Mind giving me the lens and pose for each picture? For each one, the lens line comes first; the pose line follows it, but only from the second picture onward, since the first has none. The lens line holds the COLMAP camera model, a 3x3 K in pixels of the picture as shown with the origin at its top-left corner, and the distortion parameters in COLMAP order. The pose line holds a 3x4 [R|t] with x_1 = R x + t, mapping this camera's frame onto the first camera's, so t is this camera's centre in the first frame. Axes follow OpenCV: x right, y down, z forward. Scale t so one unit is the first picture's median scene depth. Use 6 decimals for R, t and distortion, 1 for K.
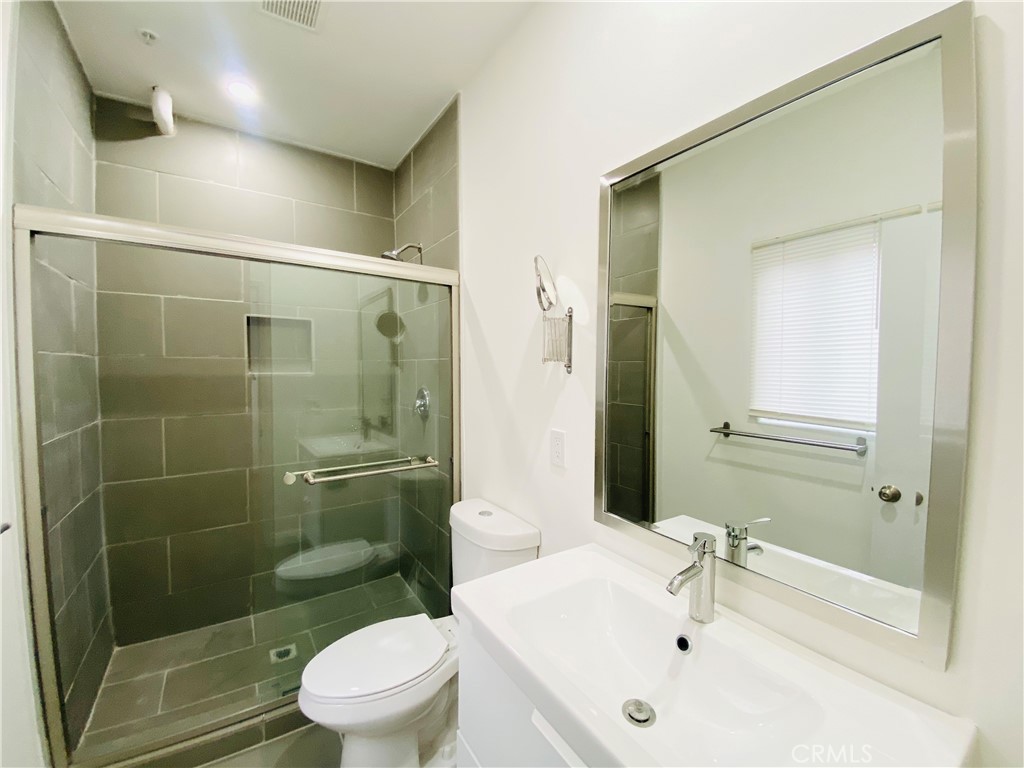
lens RADIAL K [[418.4, 0, 512.0], [0, 418.4, 384.0], [0, 0, 1]] dist [-0.015057, -0.000096]
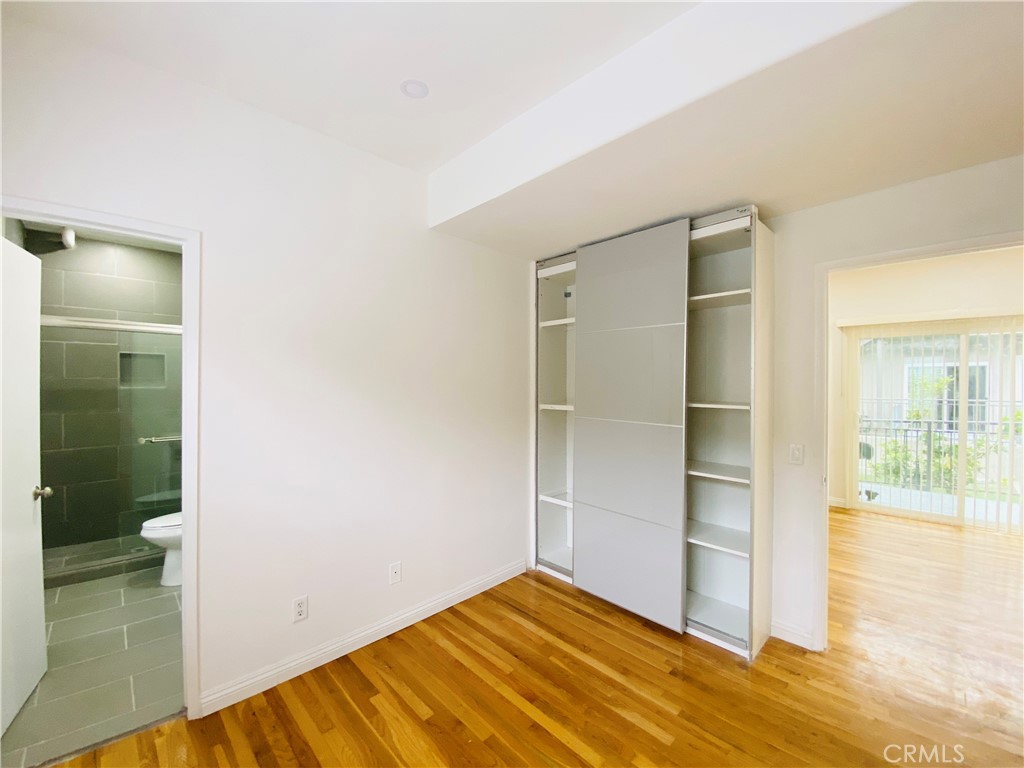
lens RADIAL K [[417.9, 0, 517.5], [0, 417.9, 382.2], [0, 0, 1]] dist [-0.000443, -0.012892]
pose [[0.981198, -0.002857, 0.192981, 0.654775], [0.010331, 0.999234, -0.037734, 0.034699], [-0.192726, 0.039018, 0.980477, -1.000060]]
